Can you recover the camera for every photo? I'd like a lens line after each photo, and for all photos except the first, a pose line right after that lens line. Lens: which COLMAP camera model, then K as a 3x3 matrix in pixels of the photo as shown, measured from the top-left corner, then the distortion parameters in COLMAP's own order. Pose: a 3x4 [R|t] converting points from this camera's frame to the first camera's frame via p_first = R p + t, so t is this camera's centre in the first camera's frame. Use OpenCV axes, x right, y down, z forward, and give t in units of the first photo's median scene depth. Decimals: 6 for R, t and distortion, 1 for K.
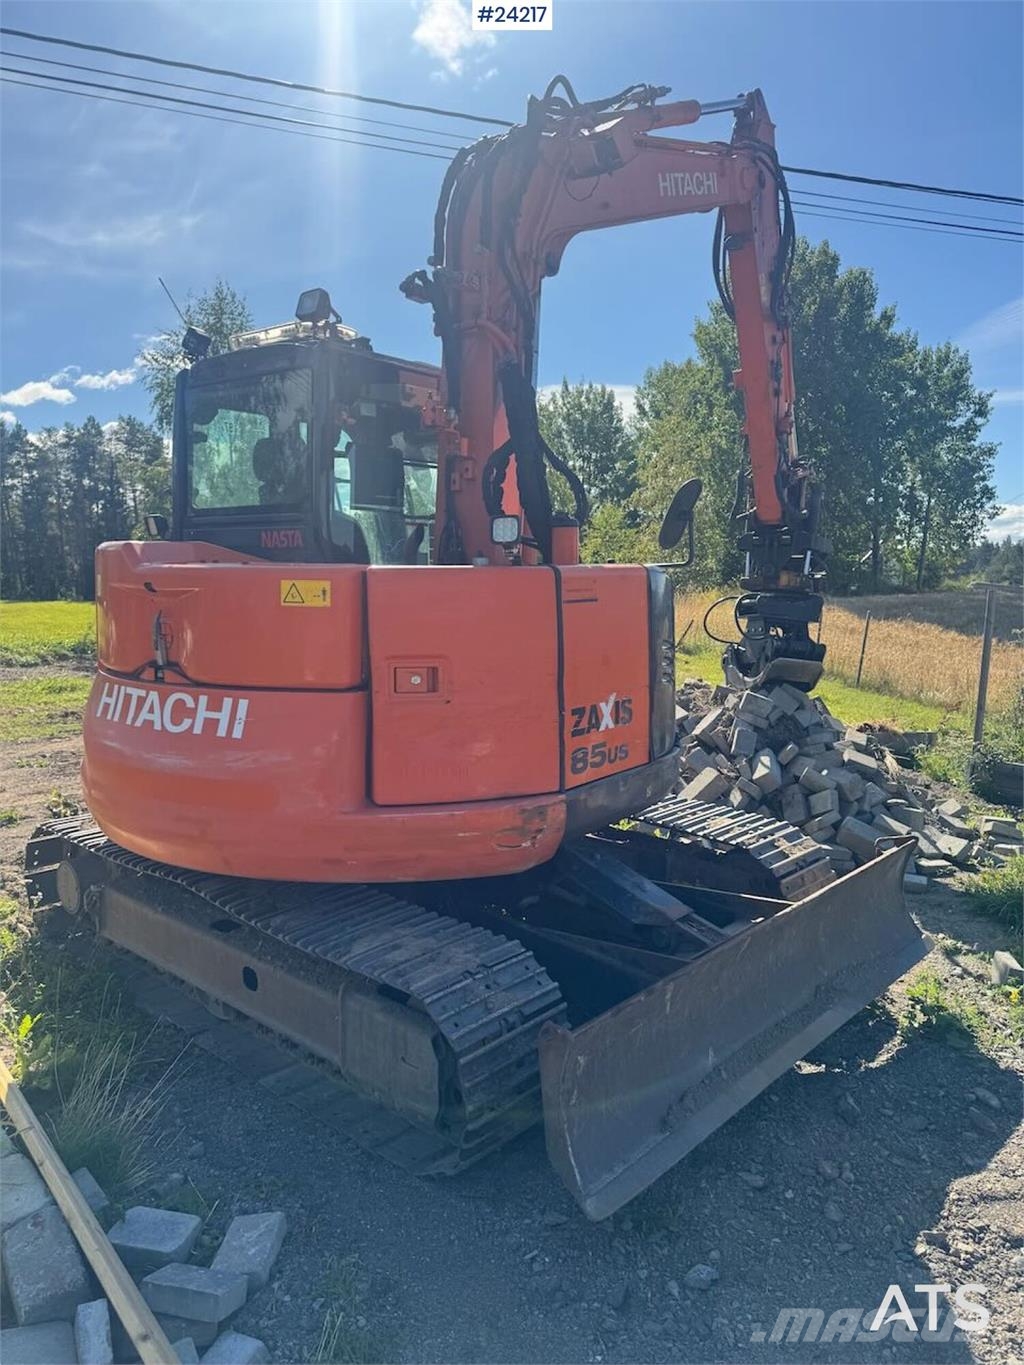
lens RADIAL K [[956.9, 0, 509.3], [0, 956.9, 690.5], [0, 0, 1]] dist [0.084461, -0.093203]
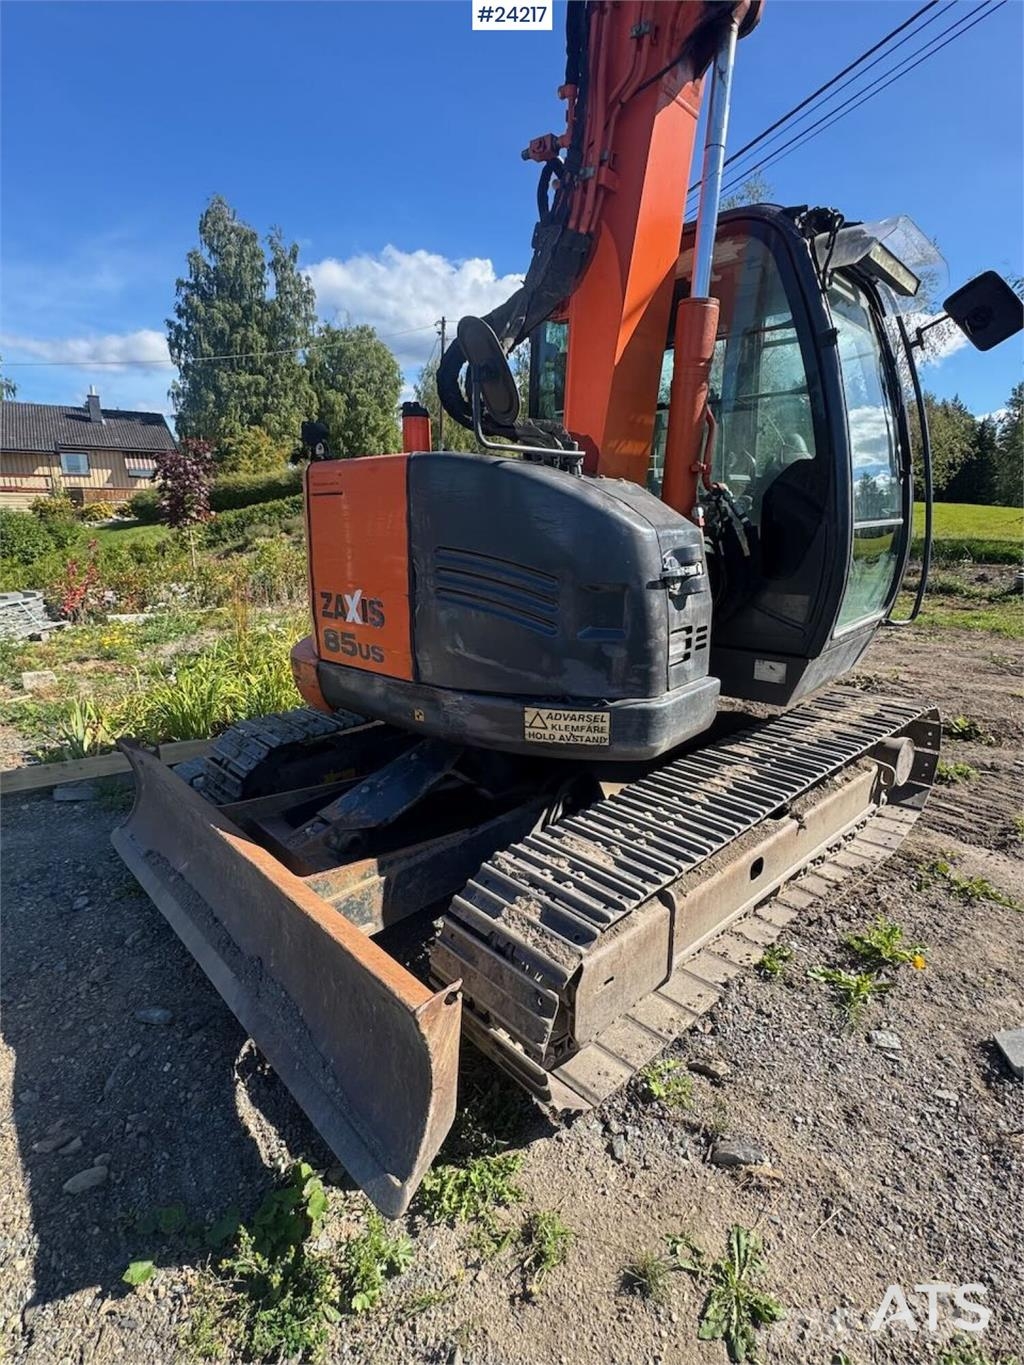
lens RADIAL K [[700.1, 0, 512.0], [0, 700.1, 682.5], [0, 0, 1]] dist [0.002720, -0.001244]
pose [[-0.090639, 0.250027, -0.963987, 0.818242], [-0.114761, 0.958901, 0.259498, -0.111677], [0.989249, 0.134149, -0.058220, 1.203913]]
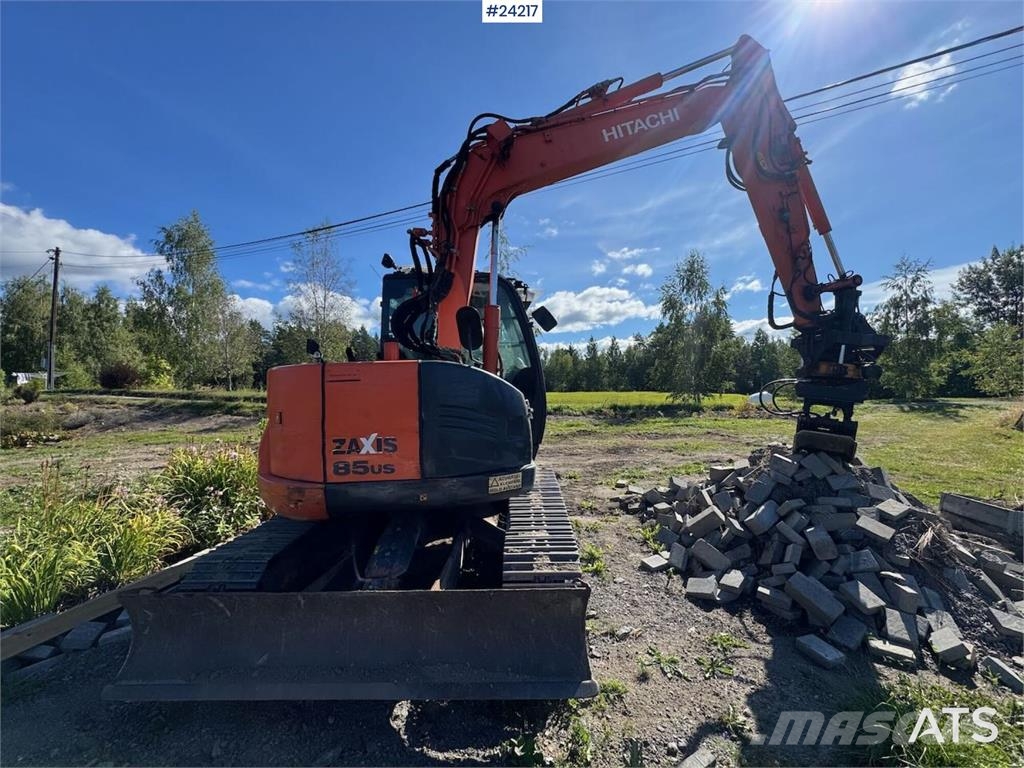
lens RADIAL K [[409.3, 0, 515.8], [0, 409.3, 379.1], [0, 0, 1]] dist [-0.001214, -0.000187]
pose [[0.653642, -0.023508, -0.756439, 0.845485], [-0.070863, 0.993225, -0.092099, -0.045912], [0.753479, 0.113803, 0.647548, 0.689684]]
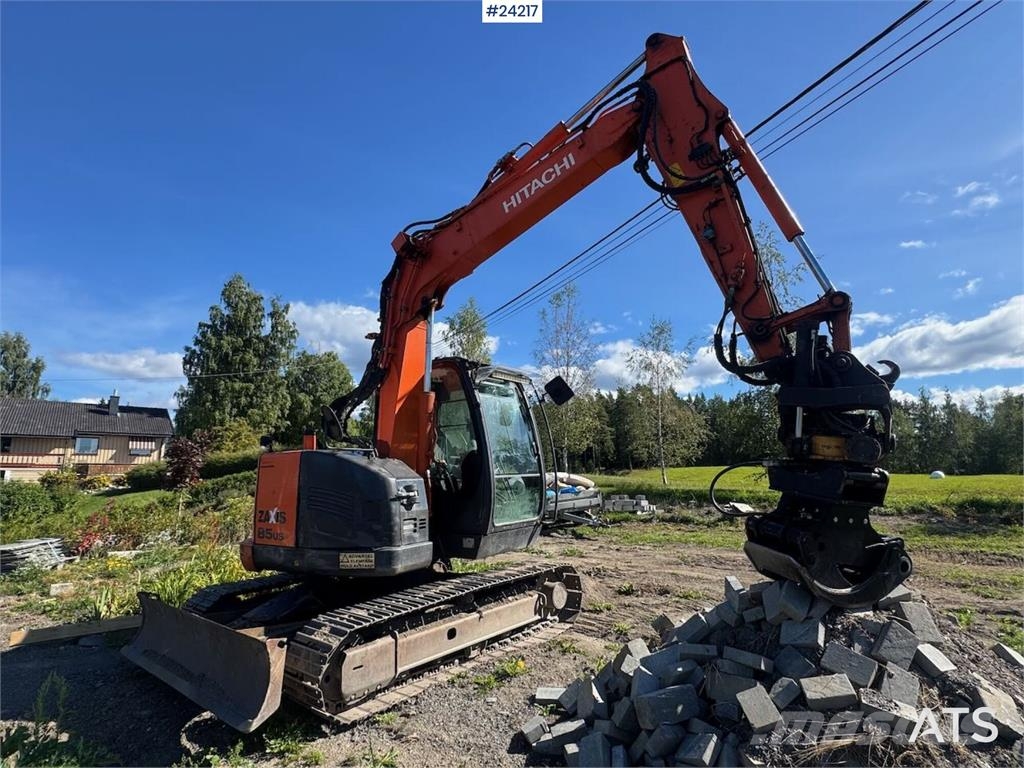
lens RADIAL K [[525.2, 0, 506.3], [0, 525.2, 380.2], [0, 0, 1]] dist [0.002720, -0.001244]
pose [[0.045122, -0.166087, -0.985078, 1.412710], [-0.102563, 0.980102, -0.169946, -0.137549], [0.993703, 0.108701, 0.027190, 1.467784]]
